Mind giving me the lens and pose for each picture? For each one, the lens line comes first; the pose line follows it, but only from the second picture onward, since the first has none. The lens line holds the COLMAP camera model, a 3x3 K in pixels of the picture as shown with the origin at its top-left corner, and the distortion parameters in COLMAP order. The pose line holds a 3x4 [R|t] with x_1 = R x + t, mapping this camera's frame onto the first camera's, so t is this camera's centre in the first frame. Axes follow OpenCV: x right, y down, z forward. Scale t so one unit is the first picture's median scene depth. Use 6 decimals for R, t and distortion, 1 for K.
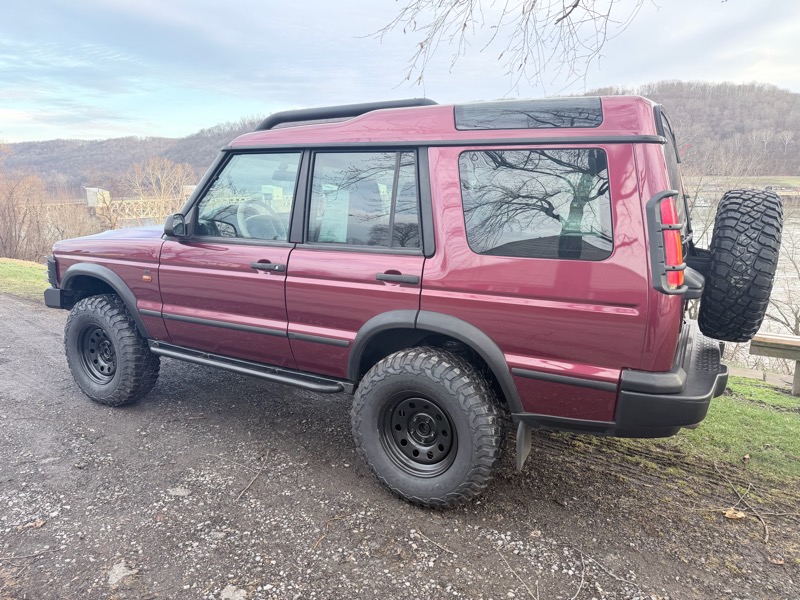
lens RADIAL K [[564.1, 0, 398.3], [0, 564.1, 296.9], [0, 0, 1]] dist [0.032137, -0.042547]
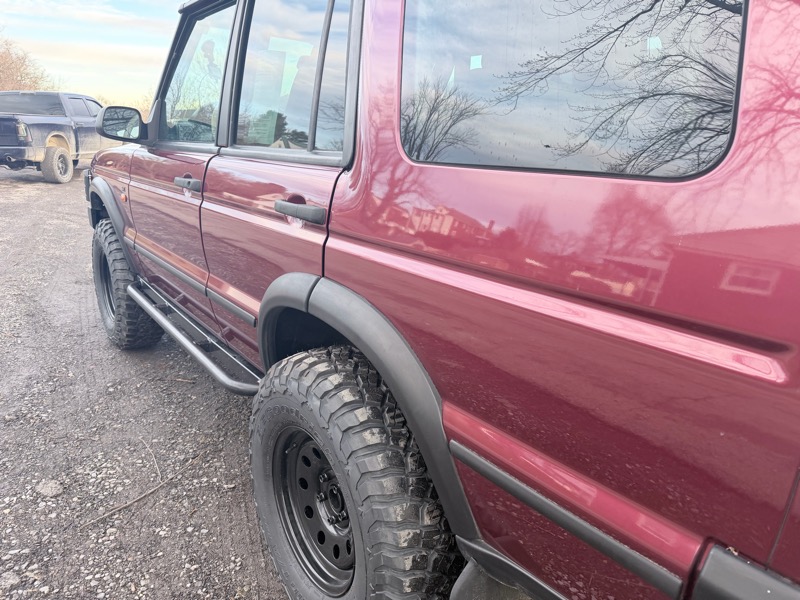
lens RADIAL K [[564.1, 0, 395.2], [0, 564.1, 302.7], [0, 0, 1]] dist [0.032137, -0.042547]
pose [[0.912885, 0.131086, -0.386598, 0.283293], [-0.094465, 0.989169, 0.112340, -0.015734], [0.397137, -0.066034, 0.915381, 0.551556]]
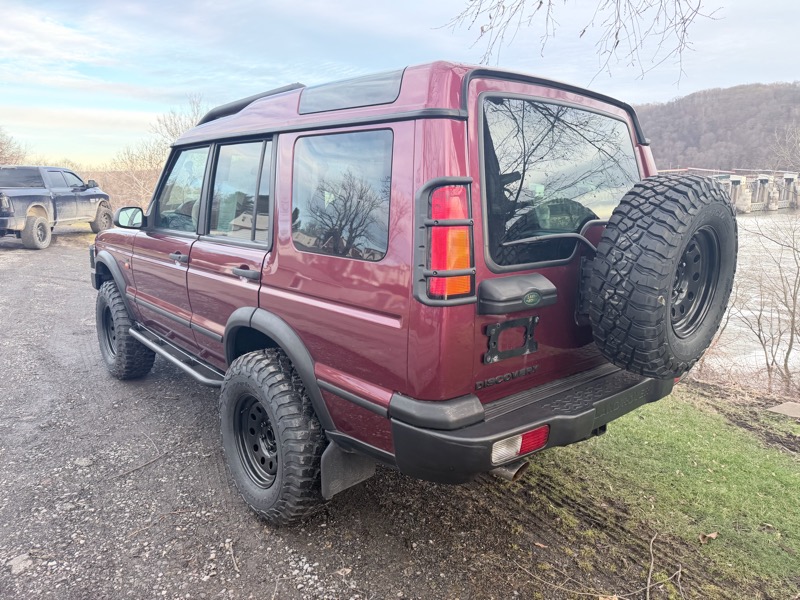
lens RADIAL K [[564.1, 0, 404.7], [0, 564.1, 295.0], [0, 0, 1]] dist [0.032137, -0.042547]
pose [[0.939946, 0.056601, -0.336597, 0.564402], [-0.058039, 0.998298, 0.005796, -0.016924], [0.336352, 0.014088, 0.941631, 0.191409]]
